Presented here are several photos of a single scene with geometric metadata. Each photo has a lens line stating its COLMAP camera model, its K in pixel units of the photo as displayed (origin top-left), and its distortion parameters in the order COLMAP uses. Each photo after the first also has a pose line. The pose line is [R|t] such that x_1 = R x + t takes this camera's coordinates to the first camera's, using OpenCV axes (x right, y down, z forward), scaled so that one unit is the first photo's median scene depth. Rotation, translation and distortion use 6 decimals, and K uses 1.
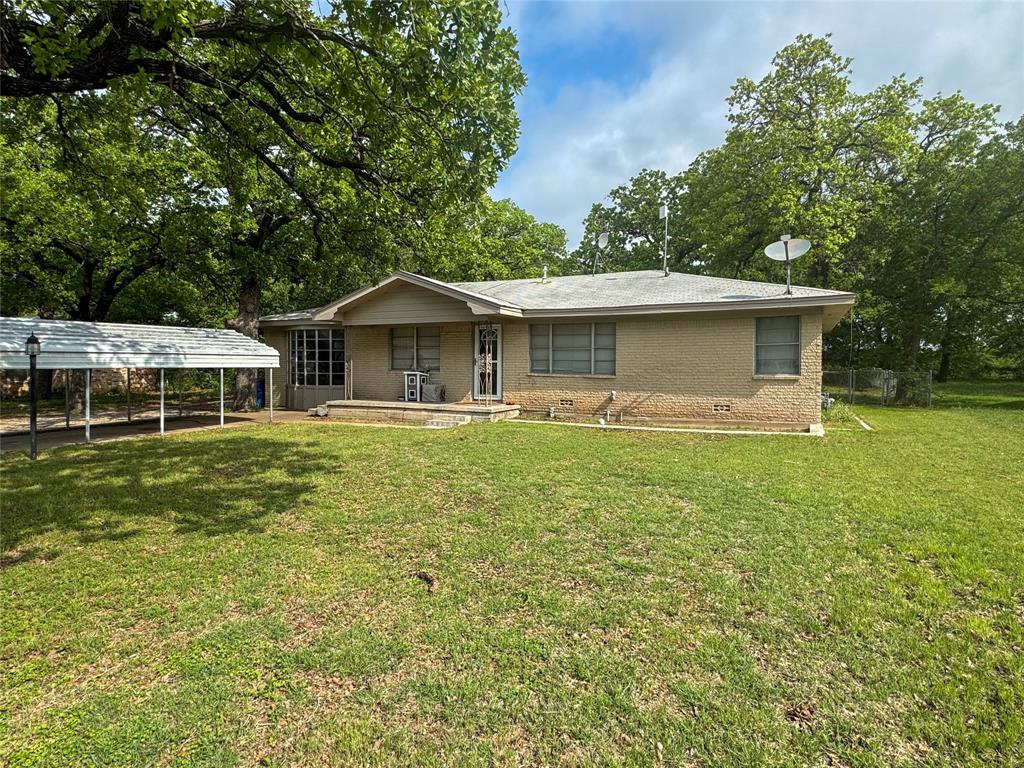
lens RADIAL K [[559.2, 0, 505.0], [0, 559.2, 380.7], [0, 0, 1]] dist [0.005514, 0.000577]
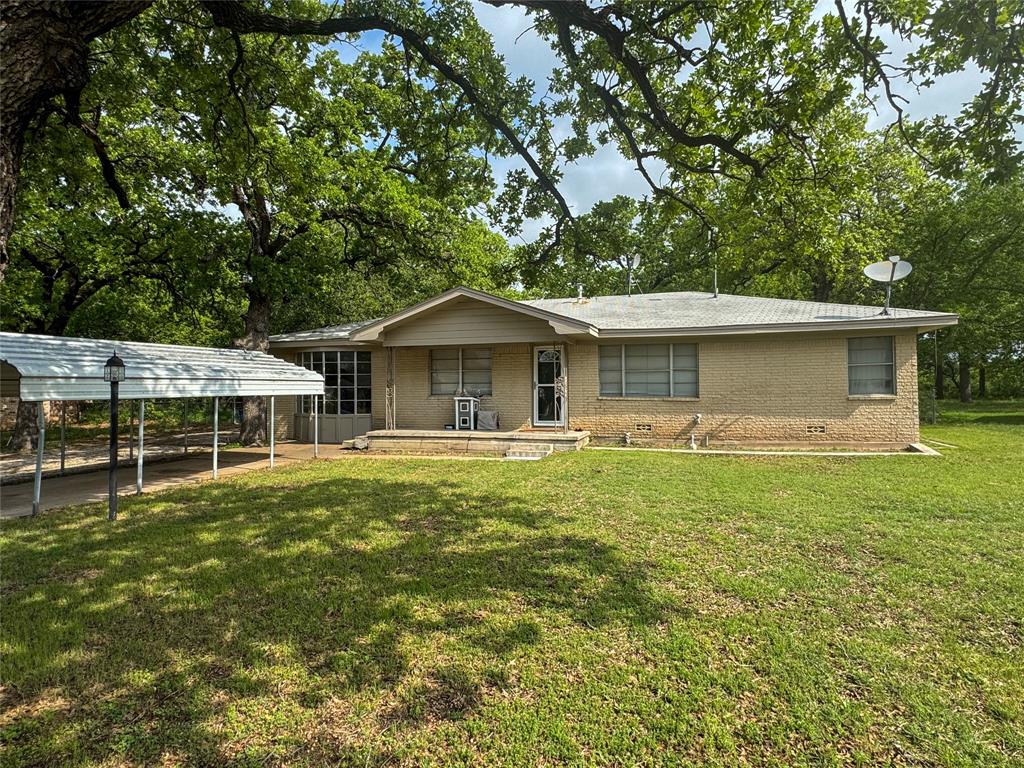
lens RADIAL K [[559.2, 0, 515.9], [0, 559.2, 384.5], [0, 0, 1]] dist [0.005514, 0.000577]
pose [[0.986185, -0.010298, 0.165330, -0.266209], [0.016293, 0.999256, -0.034946, -0.003897], [-0.164847, 0.037157, 0.985619, 0.099469]]
